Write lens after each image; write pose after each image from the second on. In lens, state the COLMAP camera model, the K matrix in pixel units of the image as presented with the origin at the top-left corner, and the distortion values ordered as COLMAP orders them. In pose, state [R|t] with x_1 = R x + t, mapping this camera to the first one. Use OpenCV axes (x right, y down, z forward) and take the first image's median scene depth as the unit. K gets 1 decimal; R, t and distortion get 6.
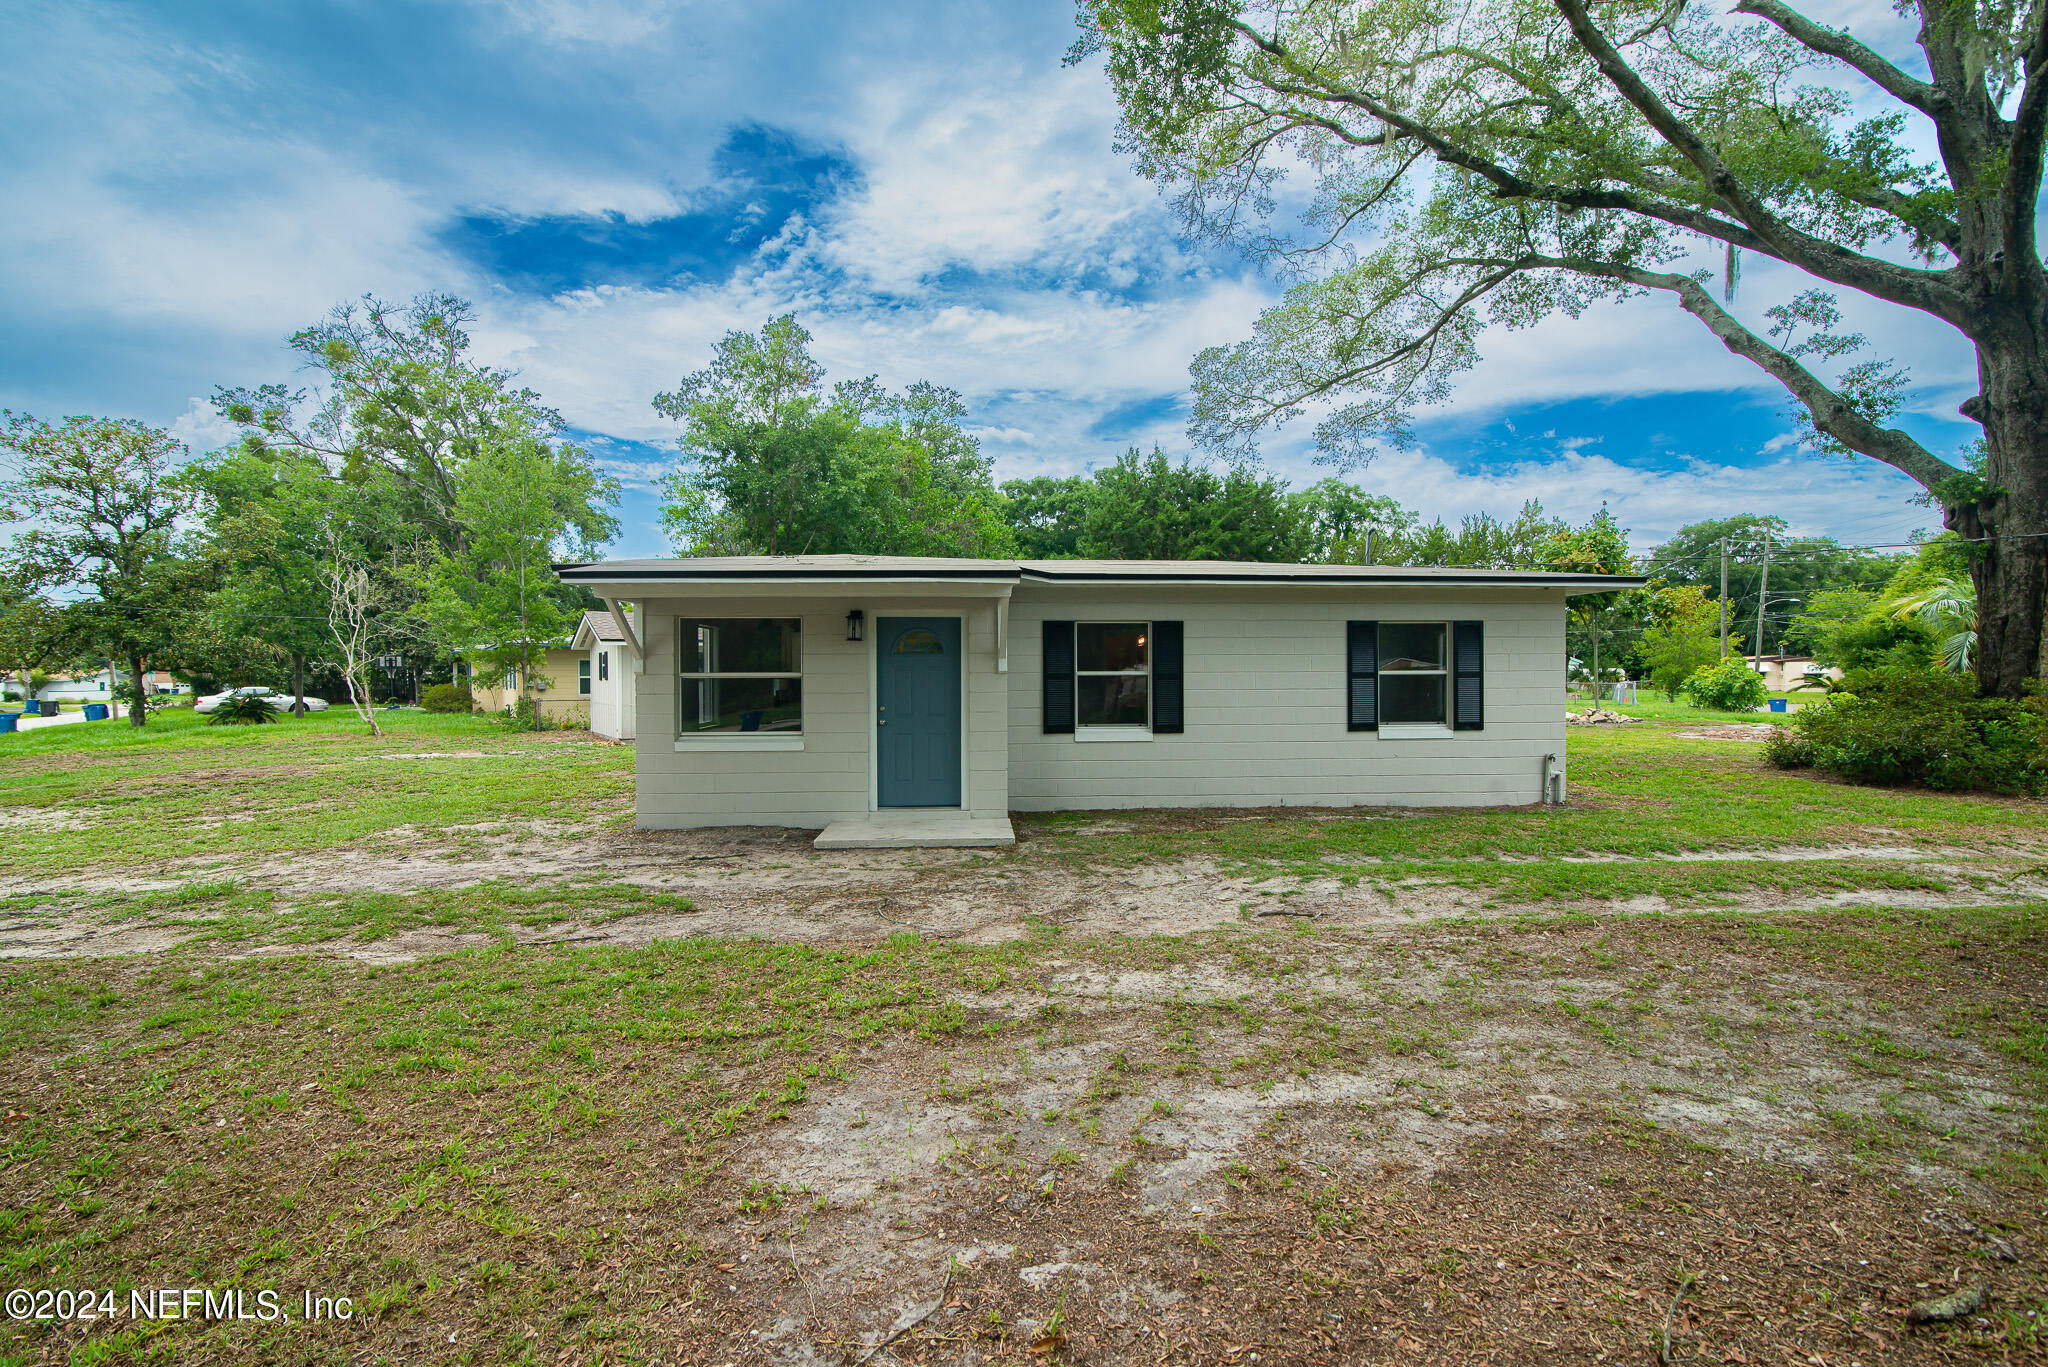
lens RADIAL K [[937.4, 0, 1020.9], [0, 937.4, 682.5], [0, 0, 1]] dist [-0.020749, 0.001578]
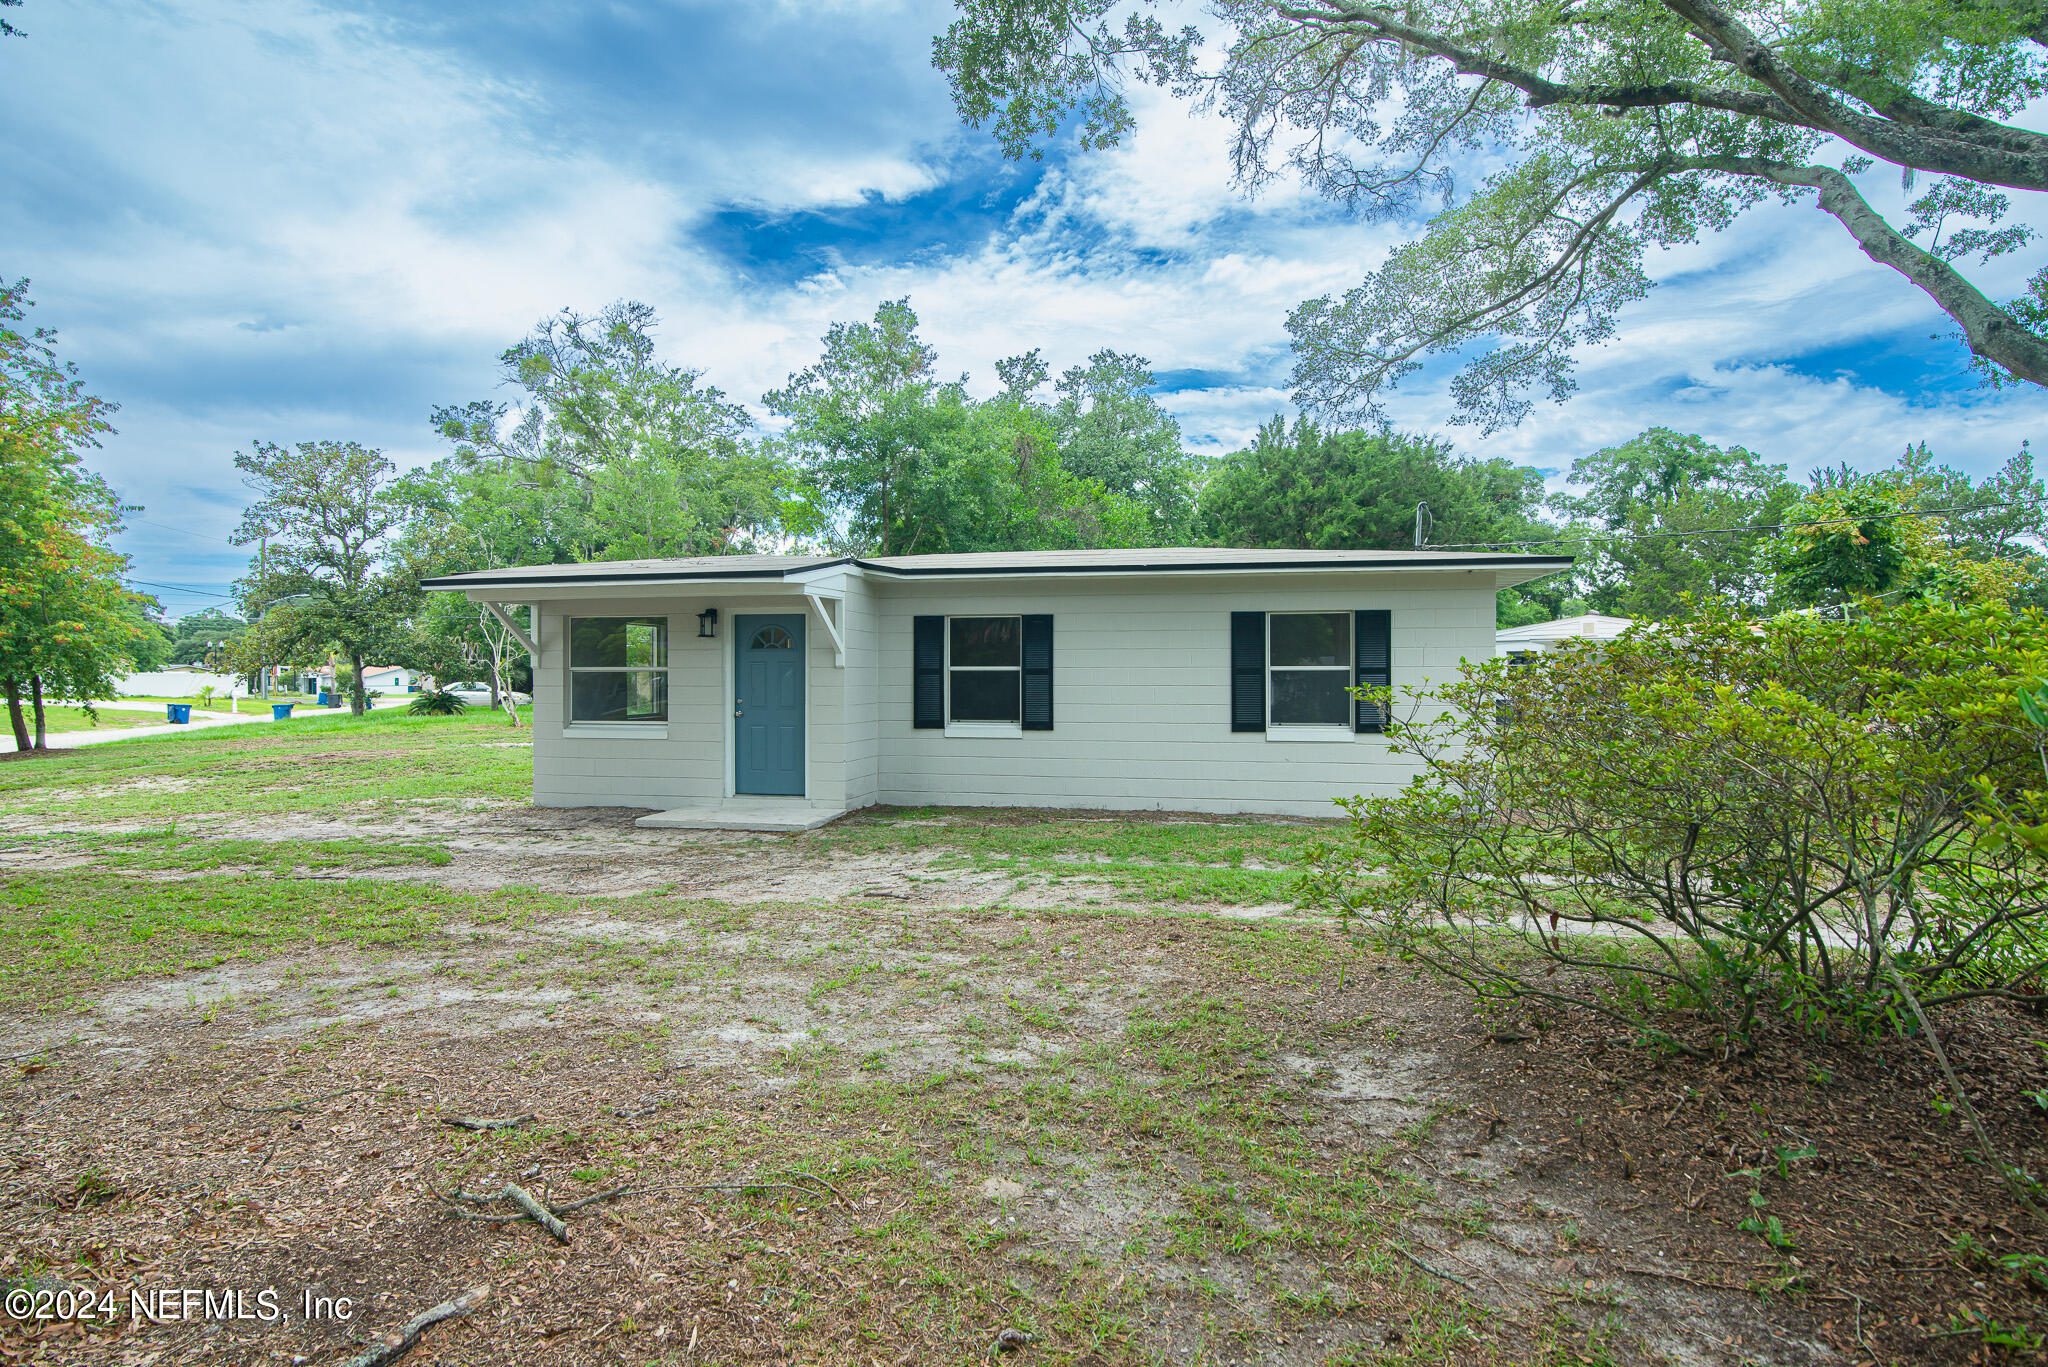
lens RADIAL K [[1058.3, 0, 1024.0], [0, 1058.3, 683.5], [0, 0, 1]] dist [-0.014196, 0.000546]
pose [[0.964804, 0.005449, -0.262912, 0.188269], [-0.005182, 0.999985, 0.001708, 0.001629], [0.262917, -0.000285, 0.964818, -0.026788]]
